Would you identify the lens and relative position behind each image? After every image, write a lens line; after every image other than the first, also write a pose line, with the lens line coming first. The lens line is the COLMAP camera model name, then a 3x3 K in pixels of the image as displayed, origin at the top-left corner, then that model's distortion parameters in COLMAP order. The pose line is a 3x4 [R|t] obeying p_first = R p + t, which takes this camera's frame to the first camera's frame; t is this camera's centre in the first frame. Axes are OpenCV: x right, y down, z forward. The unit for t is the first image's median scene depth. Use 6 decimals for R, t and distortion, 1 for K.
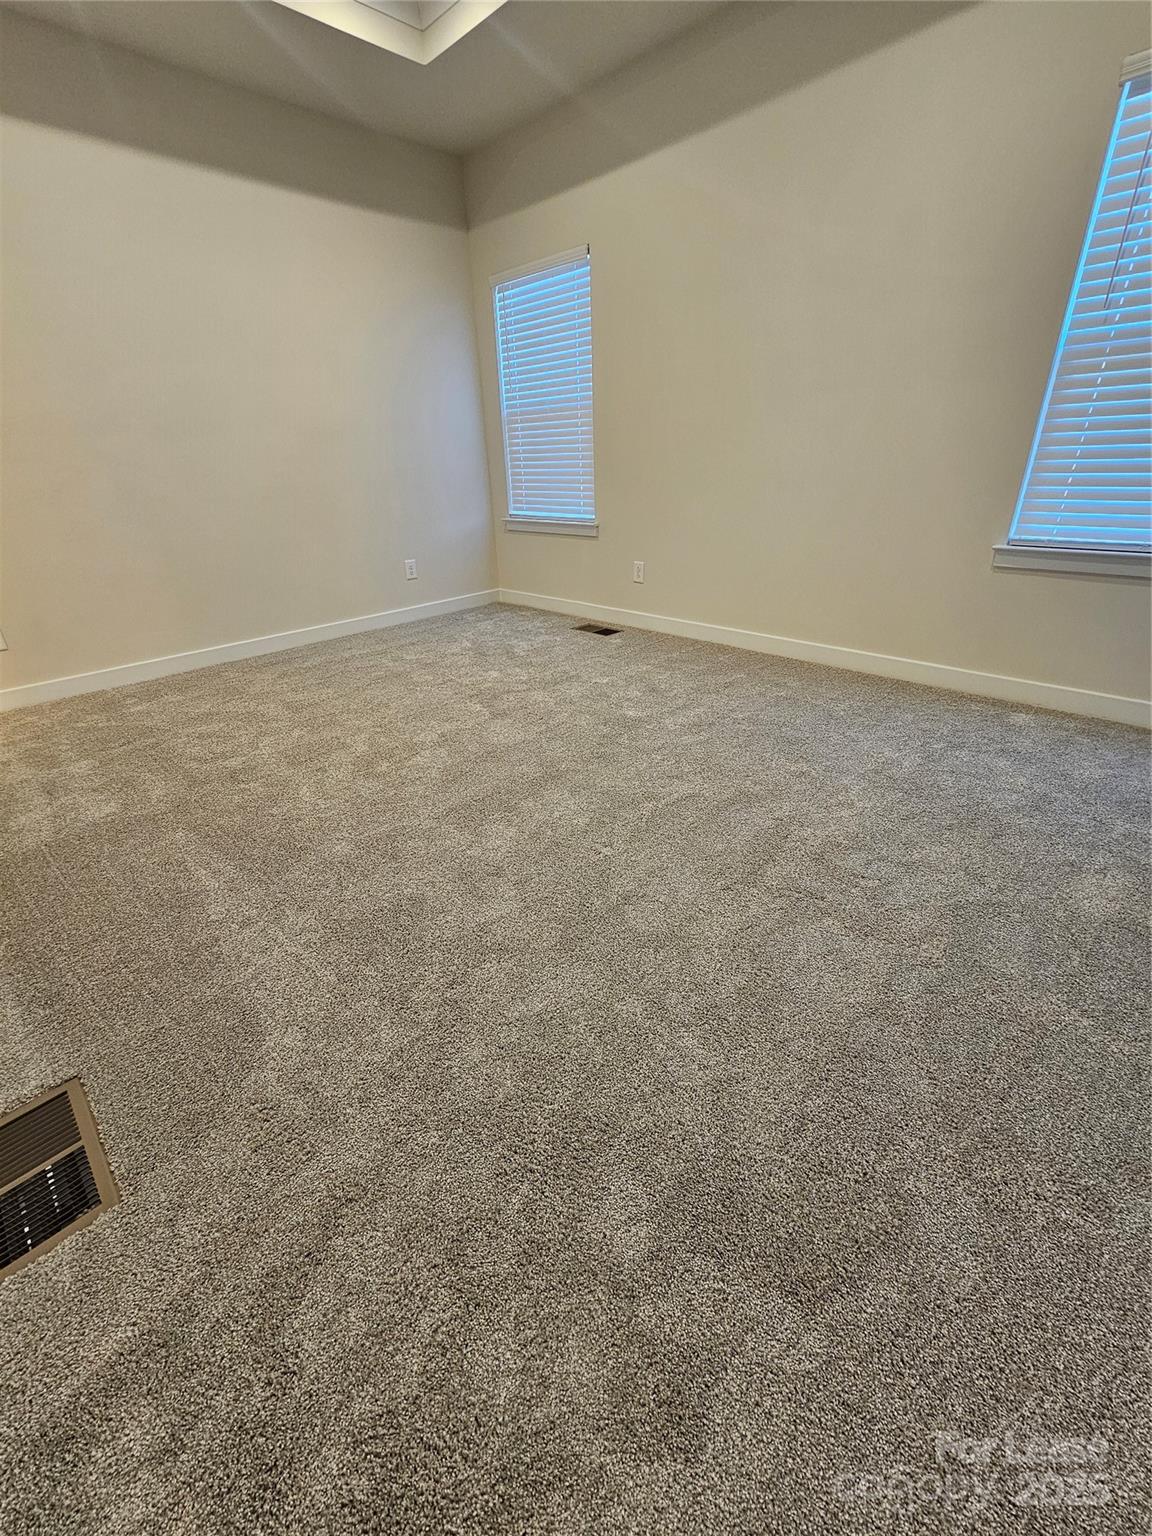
lens RADIAL K [[628.3, 0, 576.3], [0, 628.3, 767.0], [0, 0, 1]] dist [-0.000998, 0.000798]
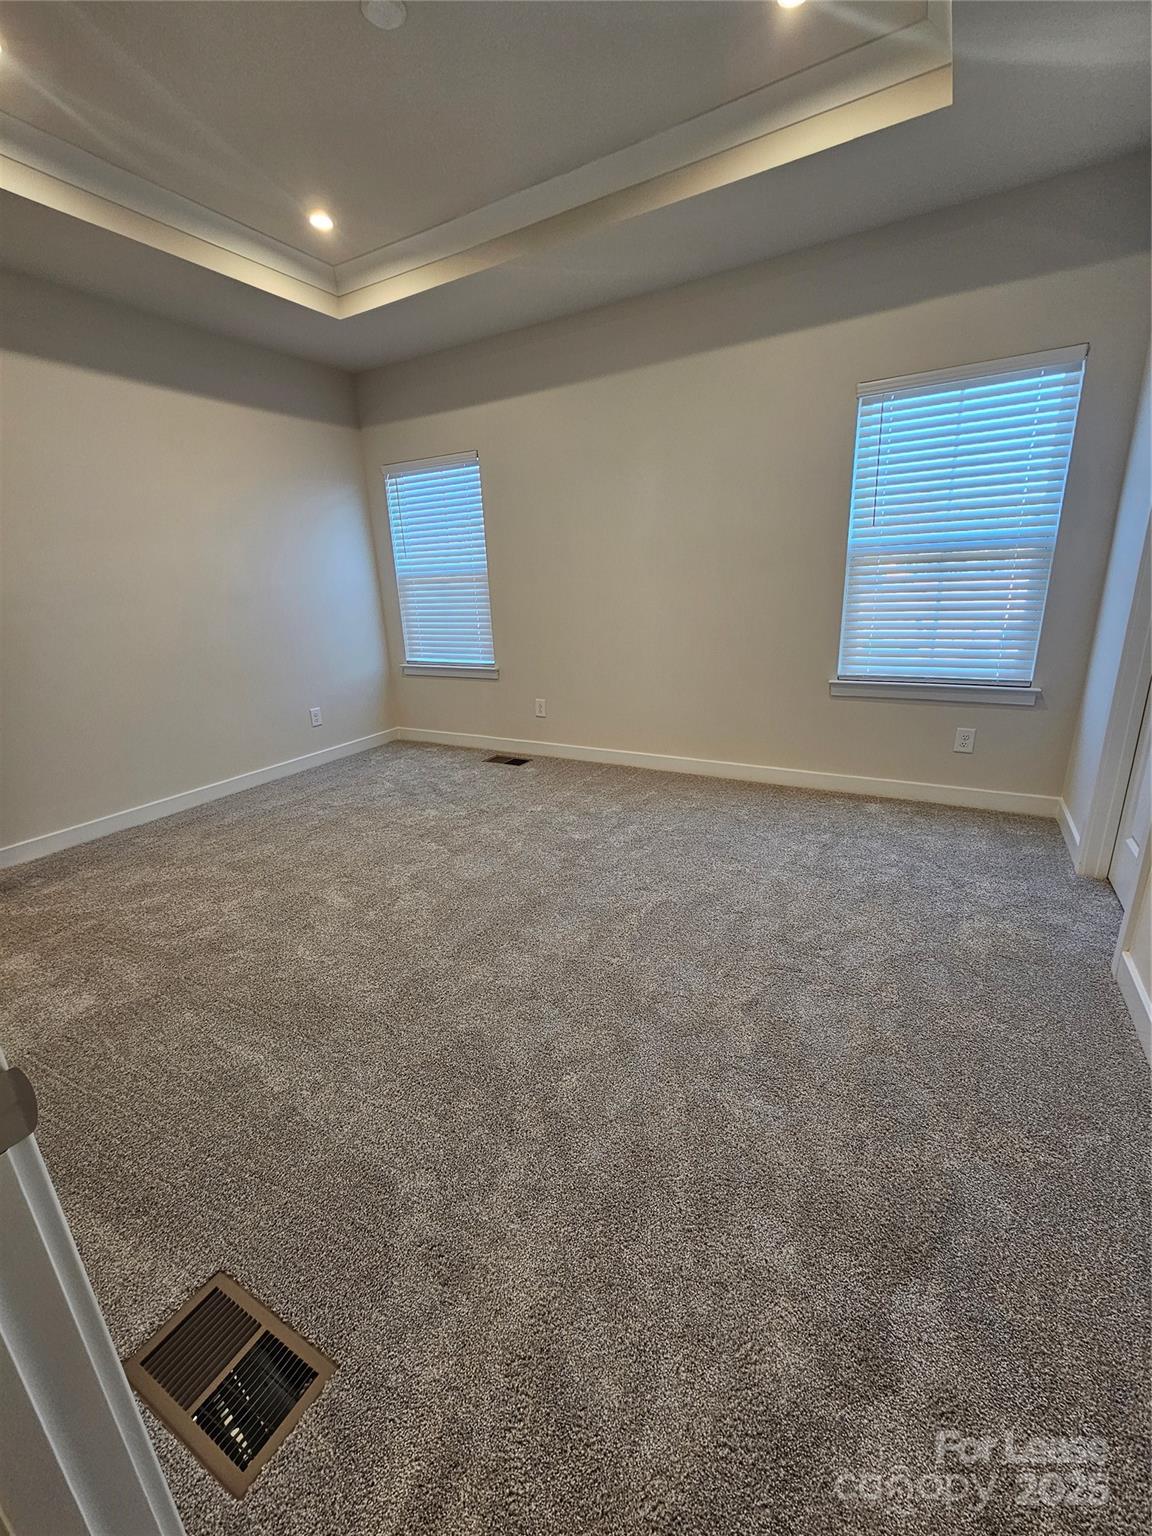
lens RADIAL K [[628.3, 0, 579.2], [0, 628.3, 765.2], [0, 0, 1]] dist [-0.000998, 0.000798]
pose [[0.964148, -0.082344, 0.252267, -0.195176], [0.125906, 0.978772, -0.161718, -0.028923], [-0.233595, 0.187682, 0.954049, -0.111218]]
